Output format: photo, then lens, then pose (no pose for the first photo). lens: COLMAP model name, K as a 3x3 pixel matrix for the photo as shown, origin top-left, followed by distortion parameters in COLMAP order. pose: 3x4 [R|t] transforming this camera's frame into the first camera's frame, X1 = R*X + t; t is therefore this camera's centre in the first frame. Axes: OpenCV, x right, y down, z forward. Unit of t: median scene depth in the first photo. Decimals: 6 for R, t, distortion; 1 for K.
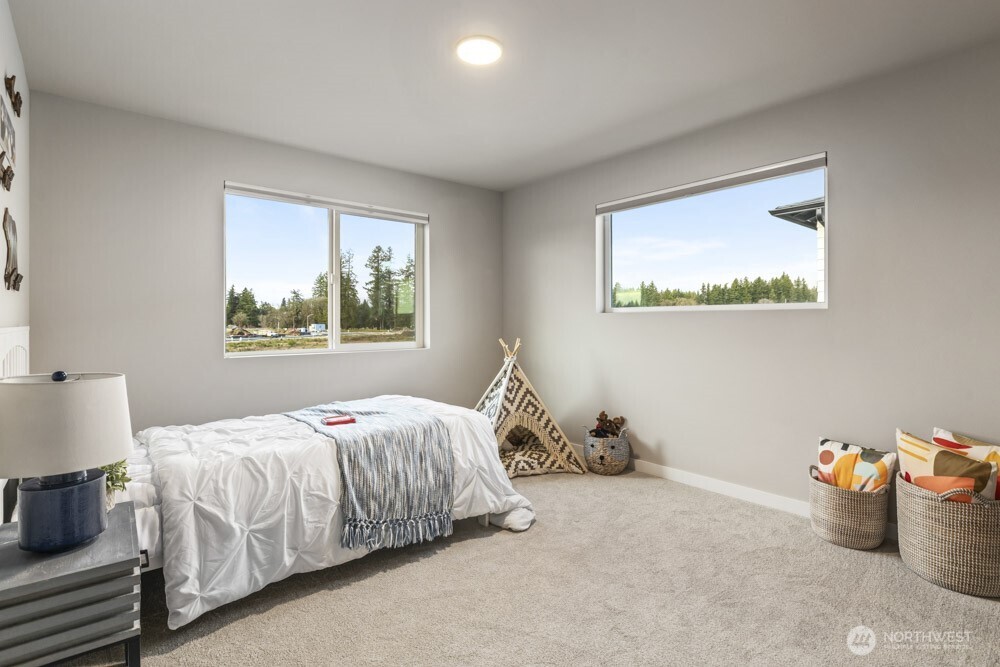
lens RADIAL K [[491.6, 0, 497.9], [0, 491.6, 326.9], [0, 0, 1]] dist [0.000790, -0.000165]
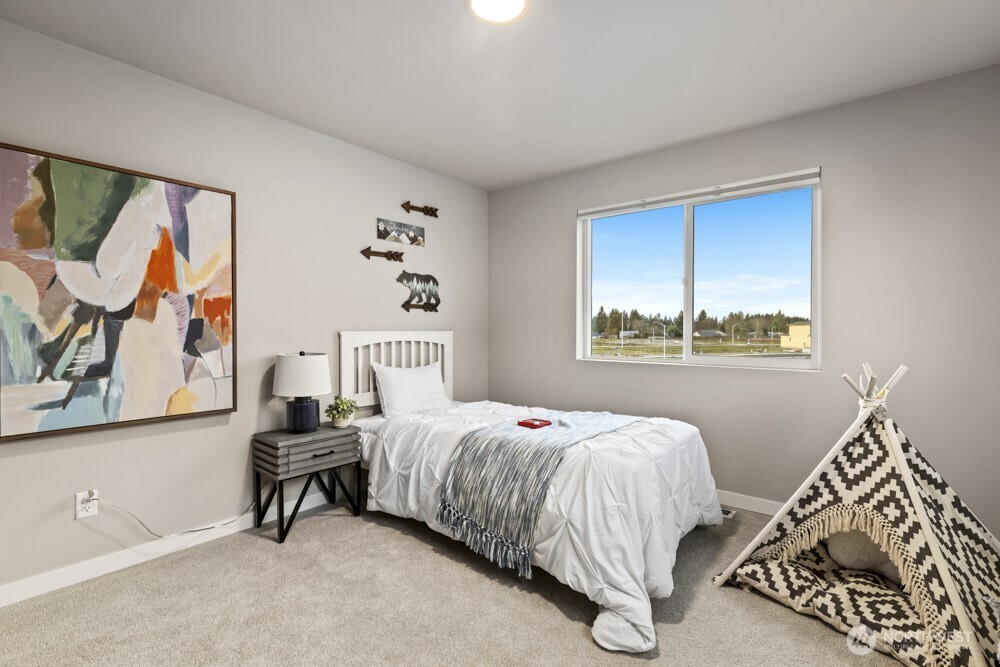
lens RADIAL K [[469.3, 0, 501.8], [0, 469.3, 332.3], [0, 0, 1]] dist [0.011901, -0.000222]
pose [[0.174246, 0.013566, -0.984609, 0.462291], [-0.014328, 0.999834, 0.011241, -0.010581], [0.984598, 0.012149, 0.174412, 0.533910]]
